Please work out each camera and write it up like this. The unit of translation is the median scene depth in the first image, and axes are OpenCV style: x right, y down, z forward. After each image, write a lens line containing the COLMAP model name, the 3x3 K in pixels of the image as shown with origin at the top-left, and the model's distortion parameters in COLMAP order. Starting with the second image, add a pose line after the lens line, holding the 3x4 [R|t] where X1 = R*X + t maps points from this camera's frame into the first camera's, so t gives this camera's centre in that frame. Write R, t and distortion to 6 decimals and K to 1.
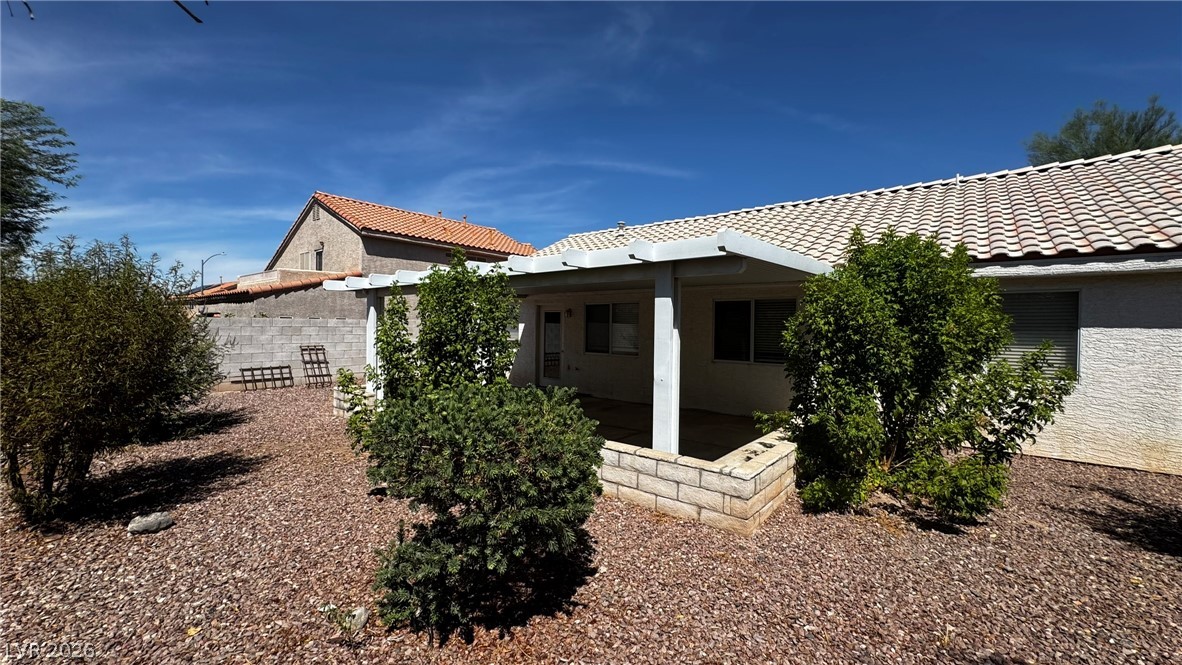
lens RADIAL K [[475.5, 0, 591.0], [0, 475.5, 327.4], [0, 0, 1]] dist [-0.000288, -0.000968]
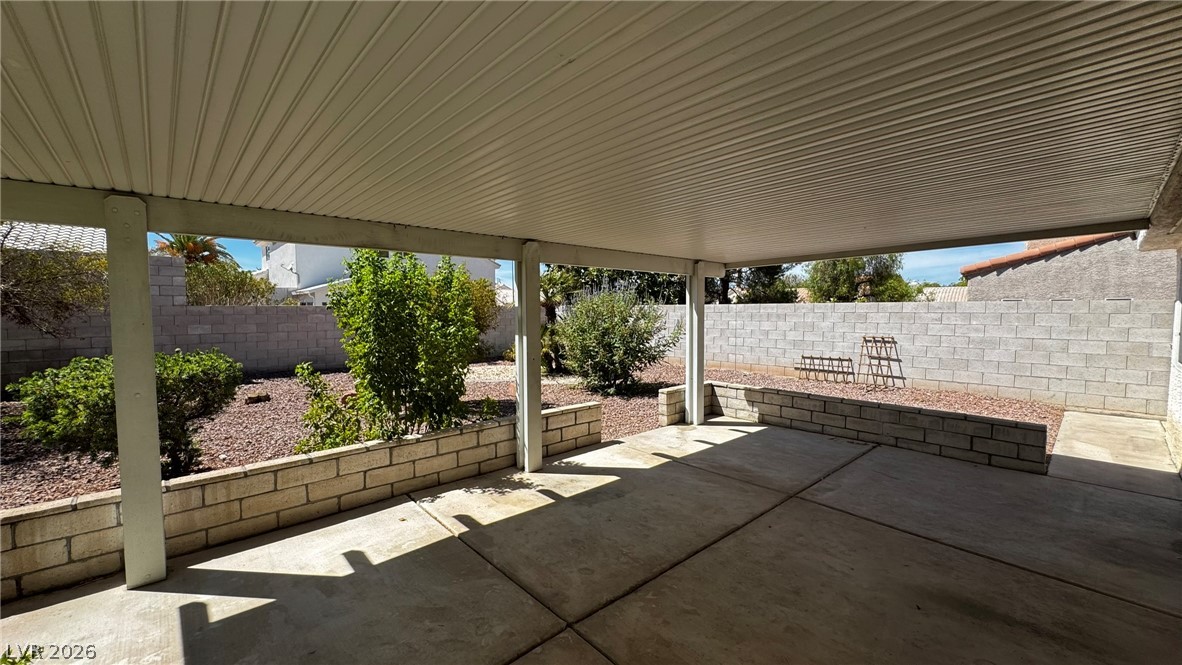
lens RADIAL K [[475.5, 0, 591.3], [0, 475.5, 333.8], [0, 0, 1]] dist [-0.000288, -0.000968]
pose [[-0.137319, 0.045776, -0.989469, 0.263037], [-0.000753, 0.998926, 0.046318, -0.003101], [0.990527, 0.007106, -0.137137, 0.641142]]
